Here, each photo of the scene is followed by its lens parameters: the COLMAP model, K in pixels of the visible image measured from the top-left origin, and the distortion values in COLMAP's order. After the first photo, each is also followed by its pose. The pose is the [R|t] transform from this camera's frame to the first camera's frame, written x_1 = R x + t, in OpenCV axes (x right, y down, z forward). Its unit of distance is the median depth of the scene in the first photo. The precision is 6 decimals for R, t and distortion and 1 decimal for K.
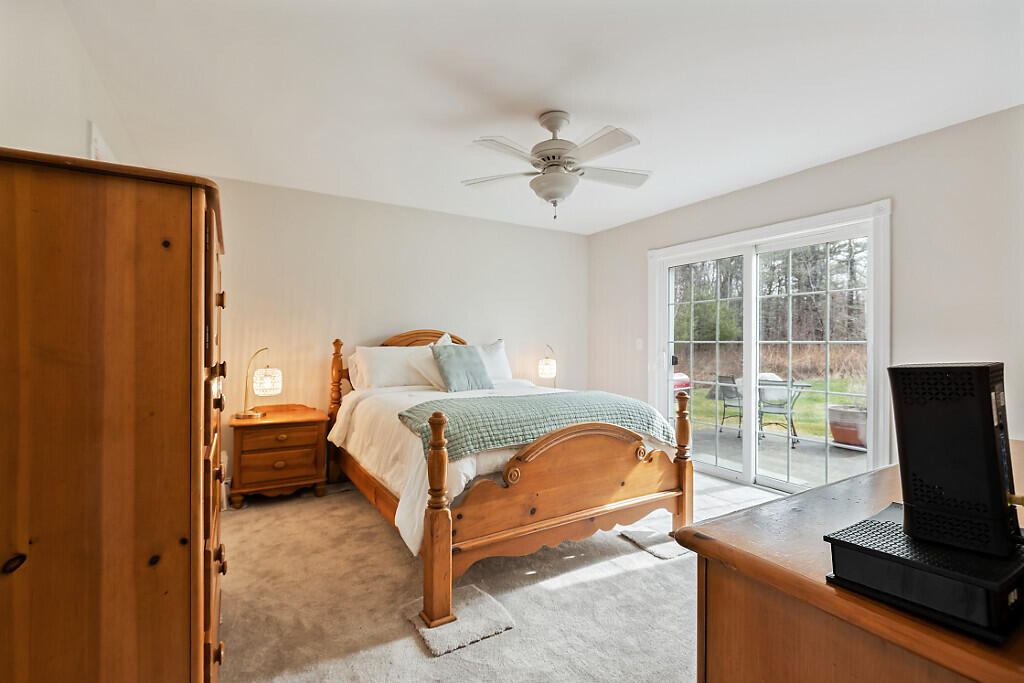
lens RADIAL K [[466.1, 0, 511.3], [0, 466.1, 340.4], [0, 0, 1]] dist [0.001147, -0.001342]
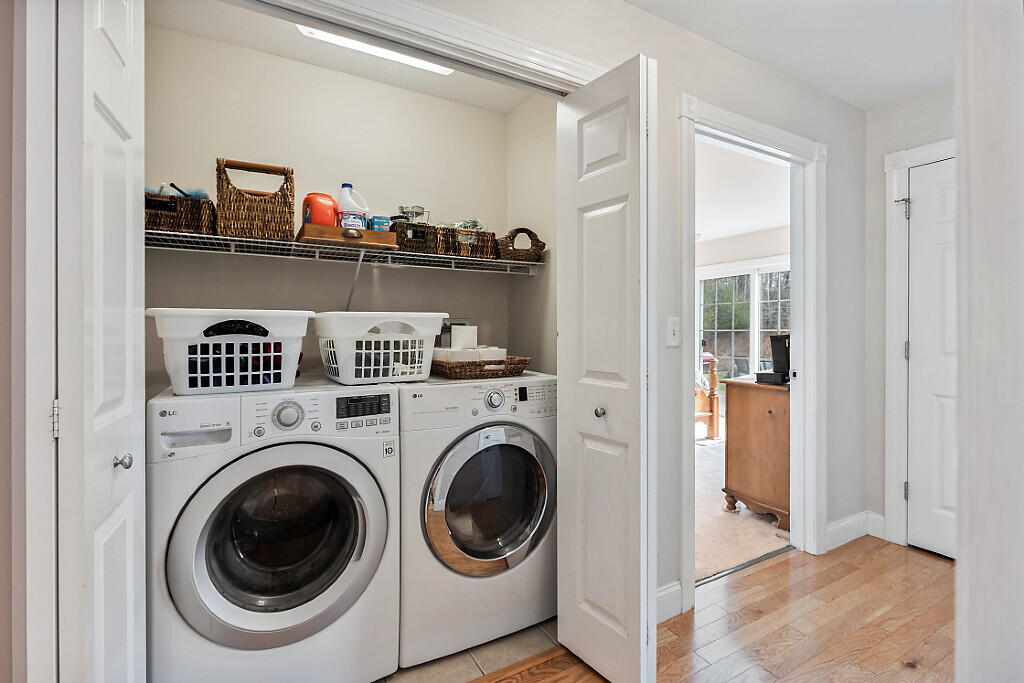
lens RADIAL K [[466.1, 0, 512.0], [0, 466.1, 338.5], [0, 0, 1]] dist [0.001147, -0.001342]
pose [[0.999599, -0.004473, -0.027948, -0.271361], [0.004958, 0.999838, 0.017315, -0.000611], [0.027866, -0.017447, 0.999459, -0.620575]]
